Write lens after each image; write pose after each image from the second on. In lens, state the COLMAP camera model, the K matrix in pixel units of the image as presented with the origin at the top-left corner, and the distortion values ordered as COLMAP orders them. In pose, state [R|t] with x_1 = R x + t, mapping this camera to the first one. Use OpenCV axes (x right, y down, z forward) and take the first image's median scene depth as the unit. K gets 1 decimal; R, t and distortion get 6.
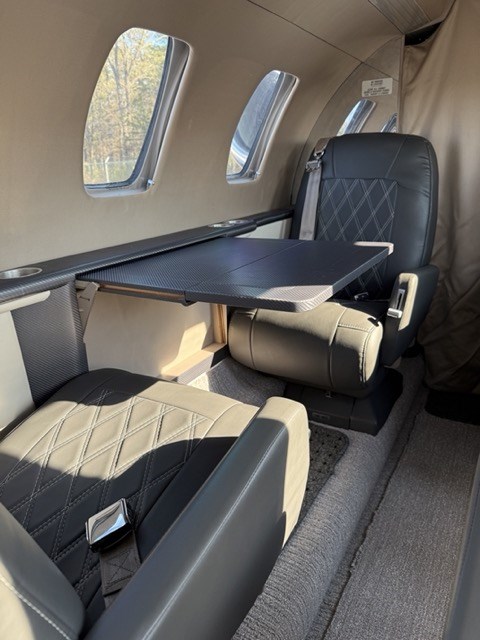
lens RADIAL K [[439.3, 0, 240.0], [0, 439.3, 320.0], [0, 0, 1]] dist [-0.015183, -0.004240]
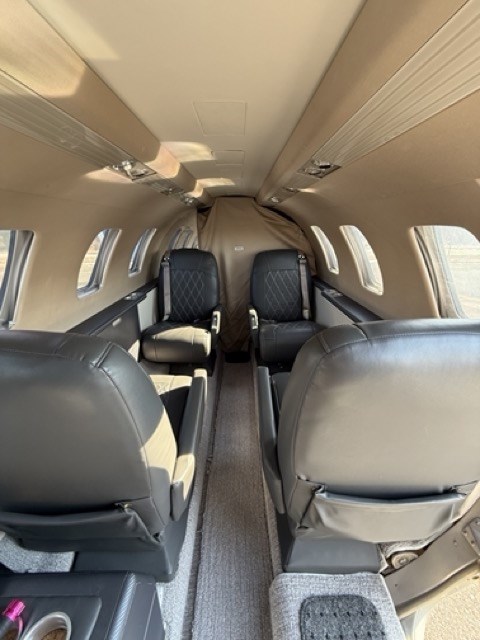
lens RADIAL K [[255.5, 0, 240.0], [0, 255.5, 320.0], [0, 0, 1]] dist [-0.000971, -0.000083]
pose [[0.840429, -0.148993, 0.521037, -0.245092], [0.143057, 0.988354, 0.051875, -0.096866], [-0.522698, 0.030941, 0.851956, -0.297509]]
